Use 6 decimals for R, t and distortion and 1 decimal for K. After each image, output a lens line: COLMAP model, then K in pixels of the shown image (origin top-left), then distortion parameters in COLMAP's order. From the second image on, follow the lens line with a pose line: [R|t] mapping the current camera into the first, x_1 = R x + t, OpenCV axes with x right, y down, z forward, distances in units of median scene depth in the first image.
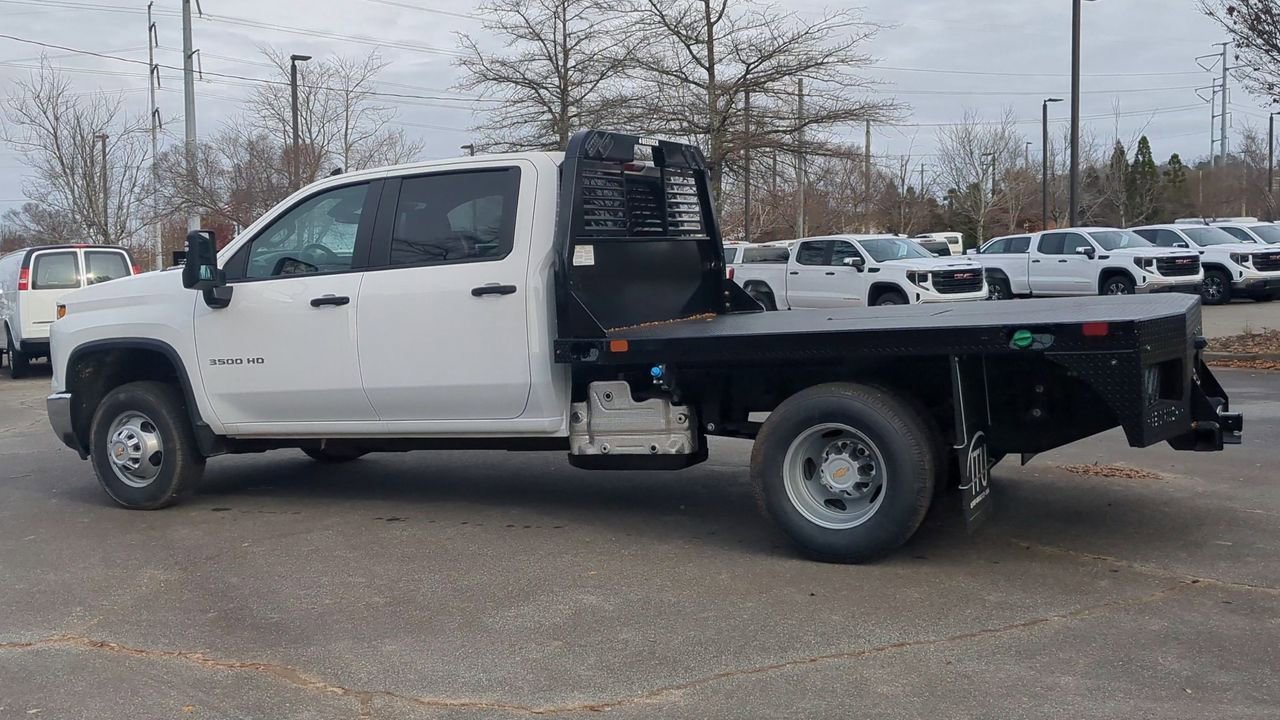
lens RADIAL K [[1264.3, 0, 706.3], [0, 1264.3, 358.1], [0, 0, 1]] dist [0.033091, -0.012889]
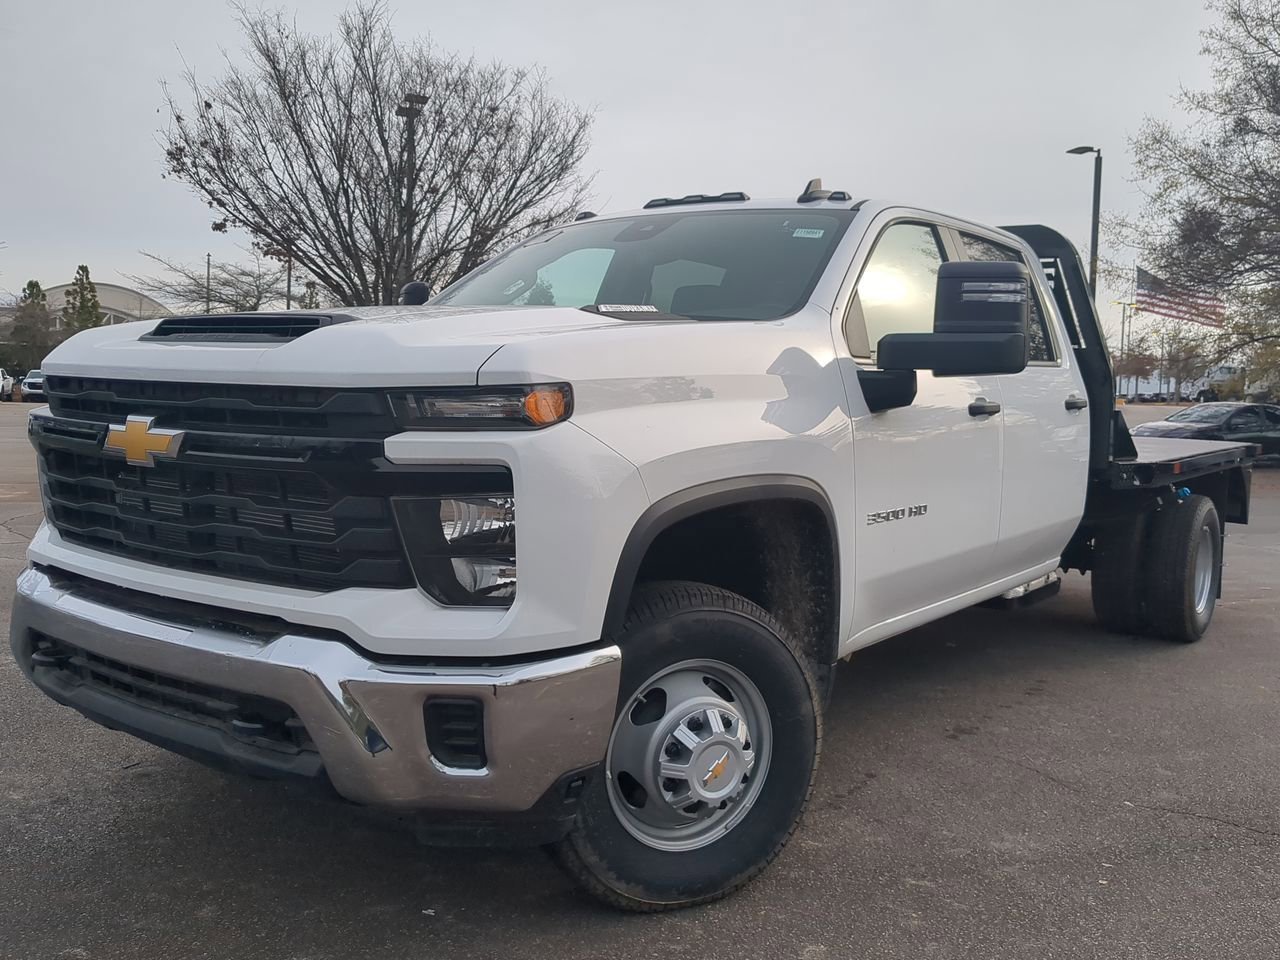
lens RADIAL K [[1142.4, 0, 640.0], [0, 1142.4, 480.0], [0, 0, 1]] dist [0.001489, -0.011395]
pose [[0.231635, -0.021710, 0.972560, -0.866924], [0.032405, 0.999368, 0.014591, -0.022321], [-0.972263, 0.028136, 0.232192, 1.007455]]
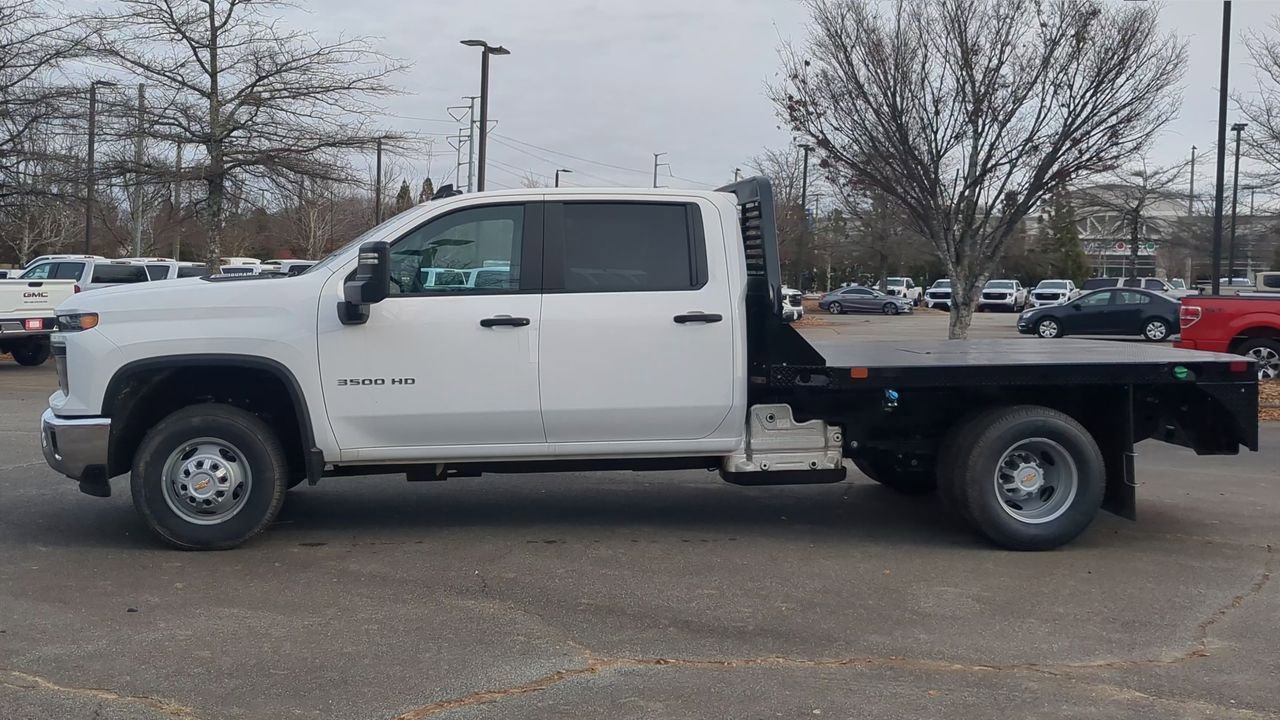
lens RADIAL K [[1283.4, 0, 646.0], [0, 1283.4, 329.5], [0, 0, 1]] dist [0.056451, 0.001452]
pose [[0.861595, 0.033402, 0.506496, -0.689523], [-0.009513, 0.998720, -0.049679, 0.009277], [-0.507507, 0.037985, 0.860810, 0.083485]]
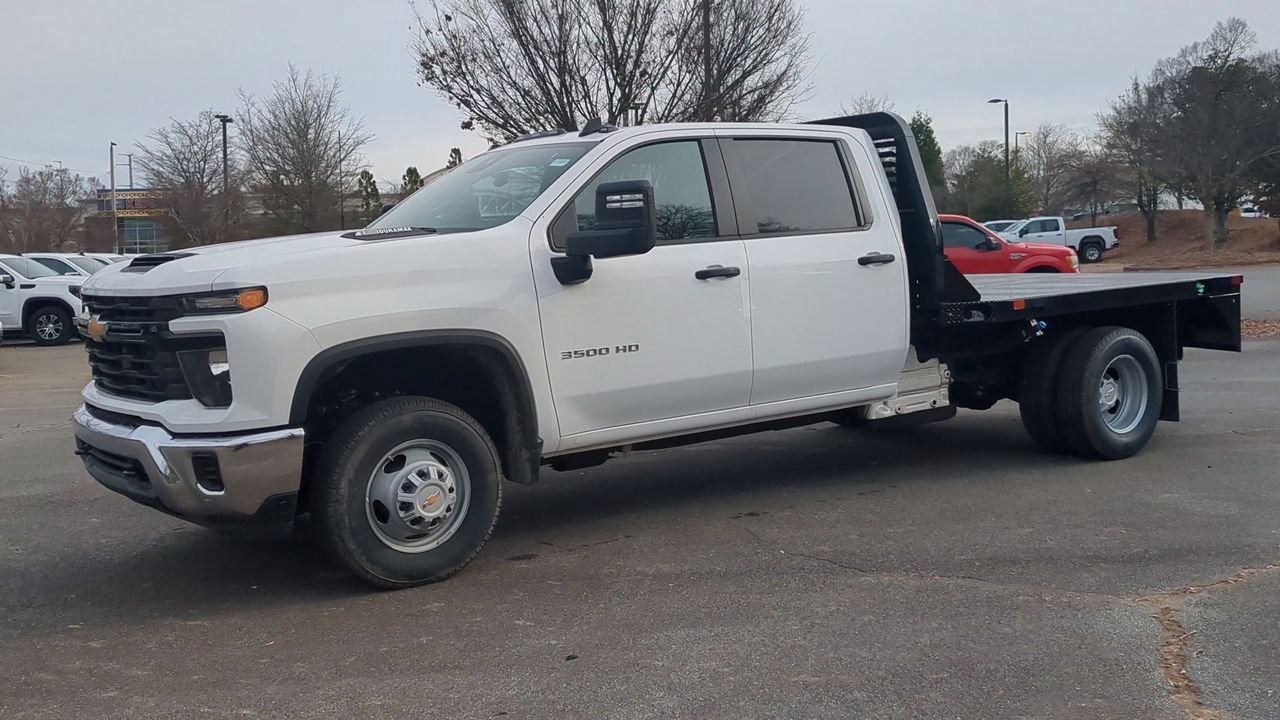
lens RADIAL K [[1264.3, 0, 706.3], [0, 1264.3, 358.1], [0, 0, 1]] dist [0.033091, -0.012889]
pose [[0.488867, -0.048213, 0.871025, -1.029102], [0.079940, 0.996746, 0.010305, 0.003724], [-0.868688, 0.064592, 0.491131, 0.570247]]
